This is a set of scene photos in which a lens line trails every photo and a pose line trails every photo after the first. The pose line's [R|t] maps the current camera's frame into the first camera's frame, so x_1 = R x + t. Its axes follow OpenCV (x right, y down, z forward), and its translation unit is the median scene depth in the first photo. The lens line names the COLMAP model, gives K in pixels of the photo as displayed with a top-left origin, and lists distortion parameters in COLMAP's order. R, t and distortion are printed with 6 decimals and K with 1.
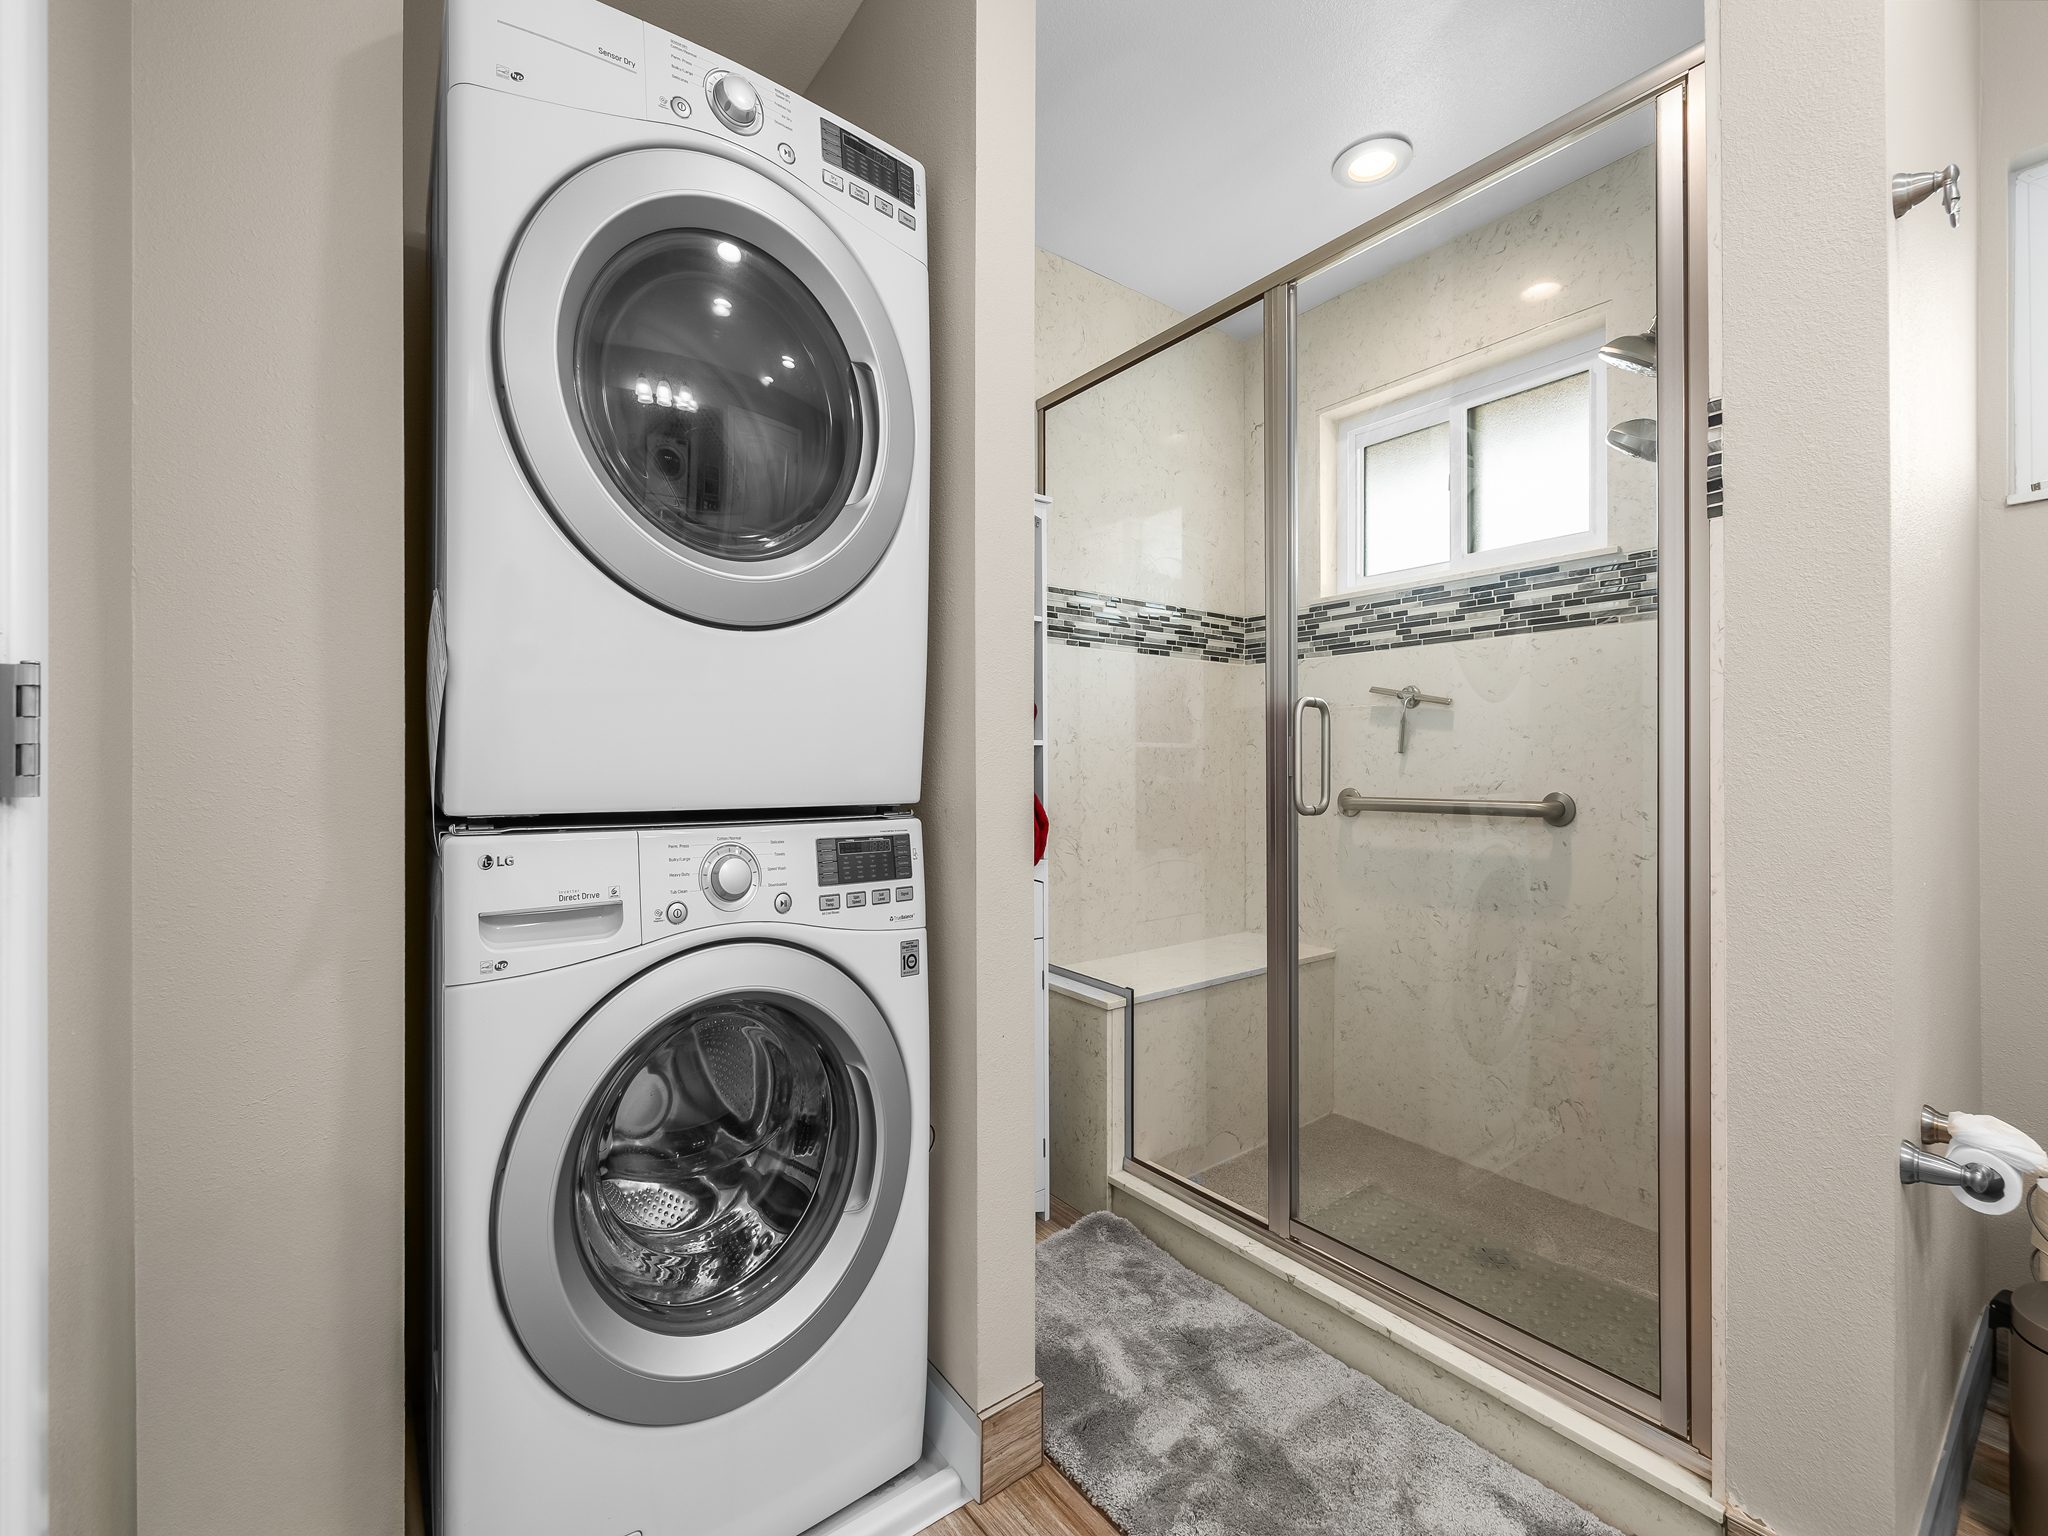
lens RADIAL K [[860.4, 0, 1012.0], [0, 860.4, 763.0], [0, 0, 1]] dist [-0.001287, -0.000718]
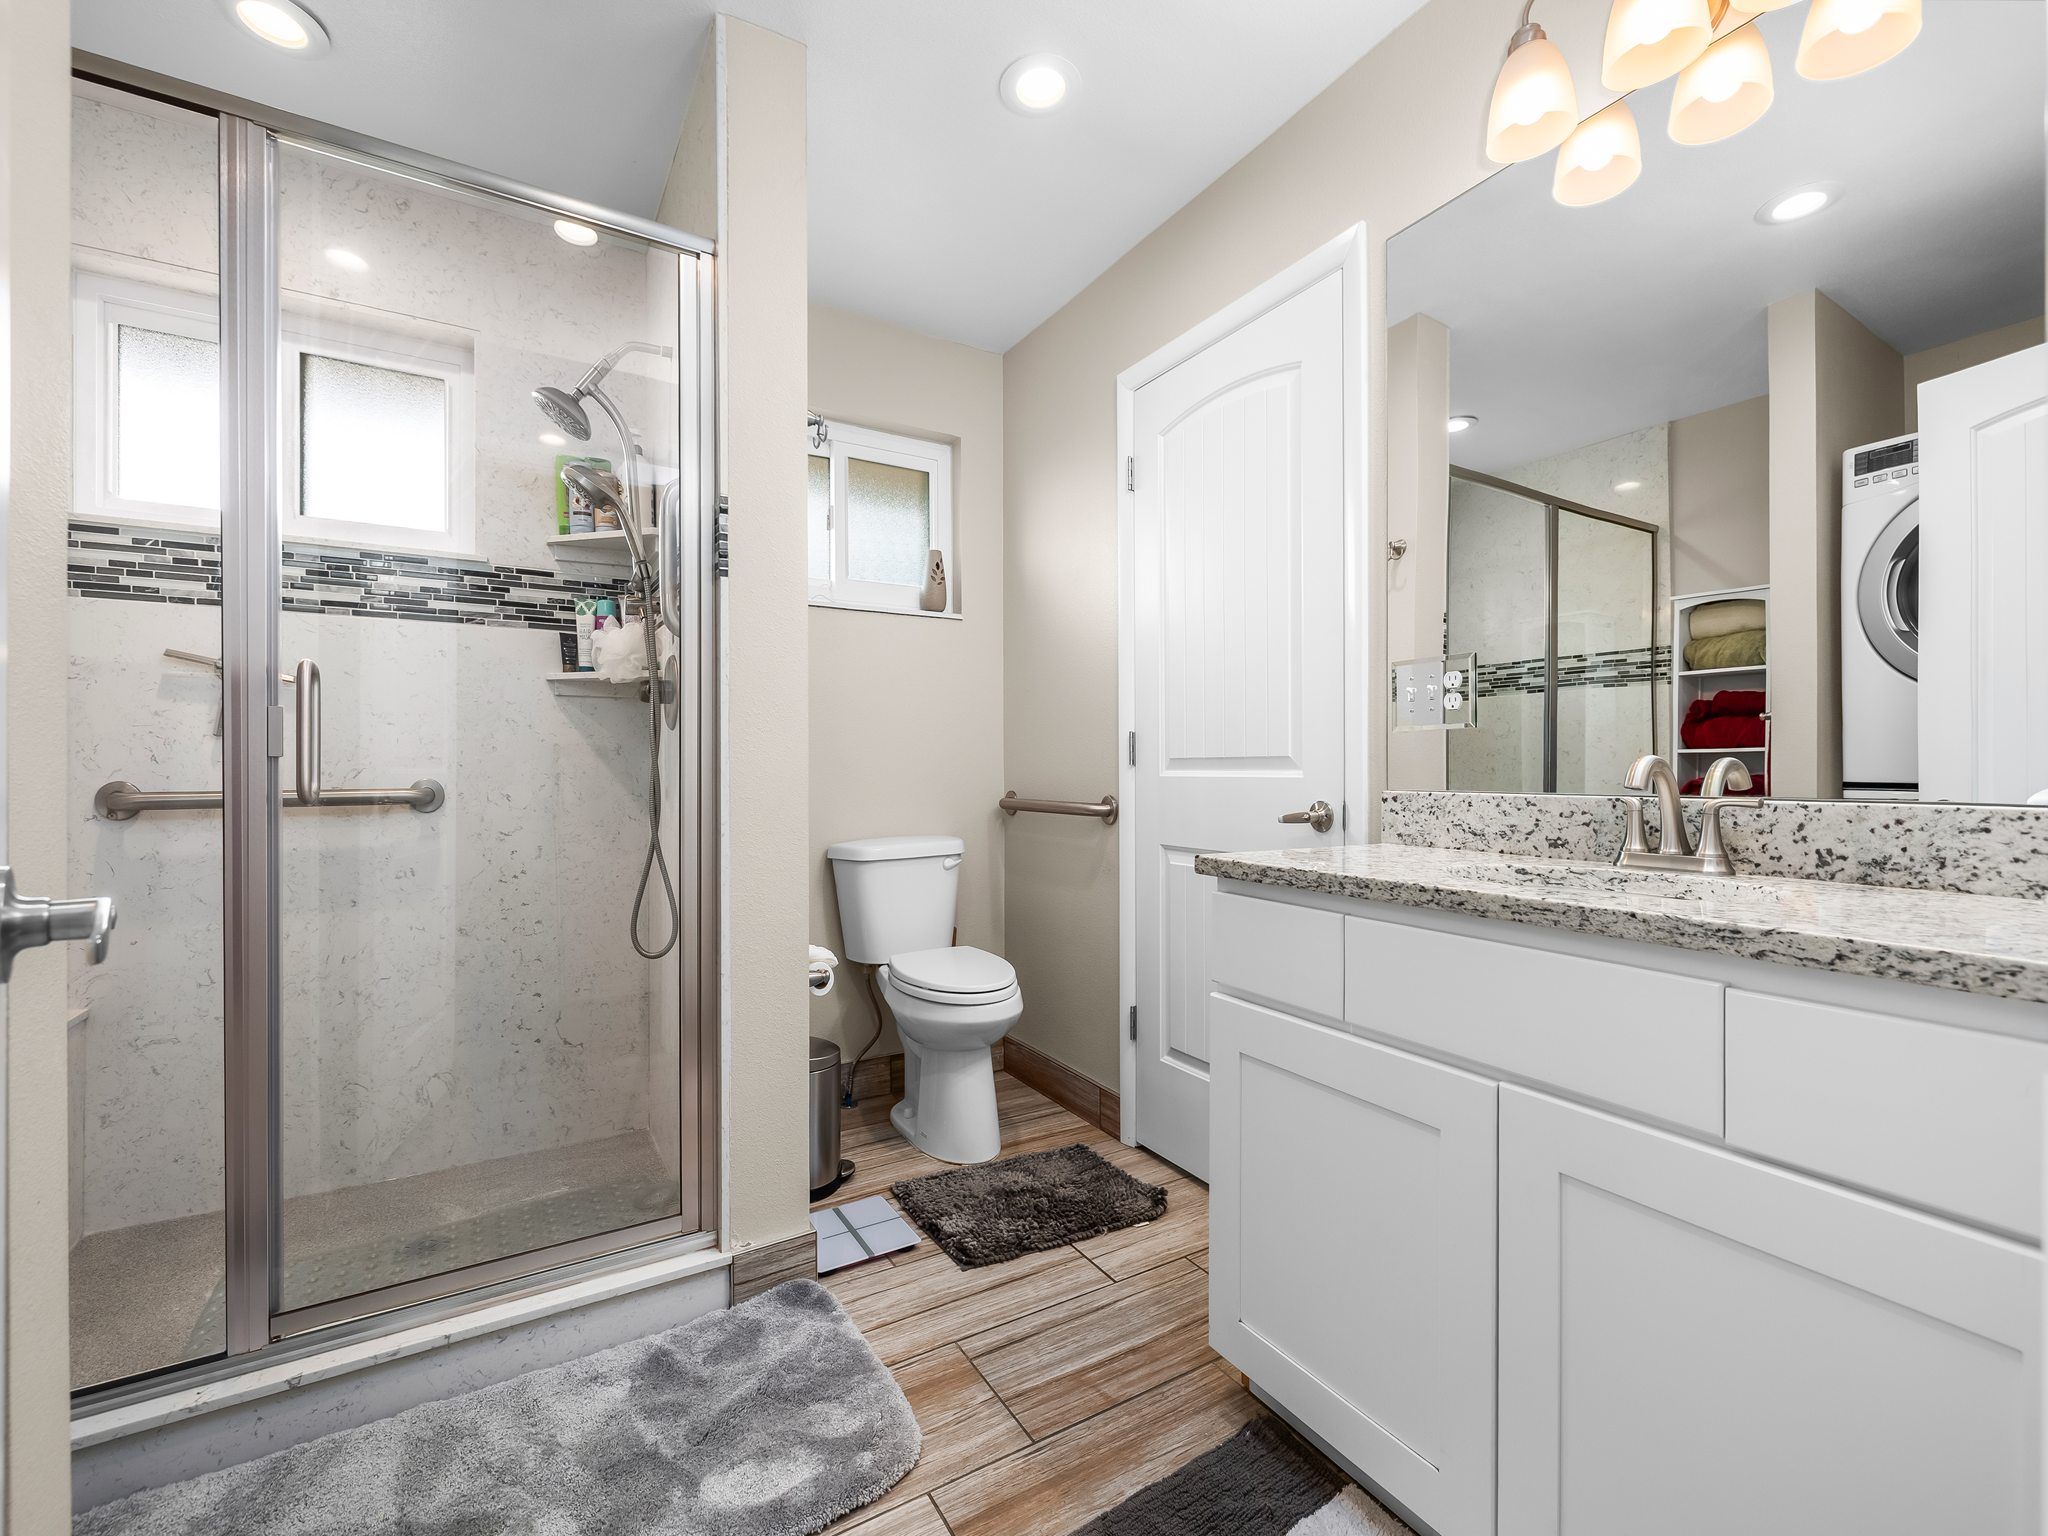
lens RADIAL K [[860.4, 0, 1009.5], [0, 860.4, 770.2], [0, 0, 1]] dist [-0.001287, -0.000718]
pose [[0.108135, -0.000050, 0.994136, -0.313779], [-0.001024, 0.999999, 0.000162, 0.022585], [-0.994136, -0.001035, 0.108135, 0.197321]]
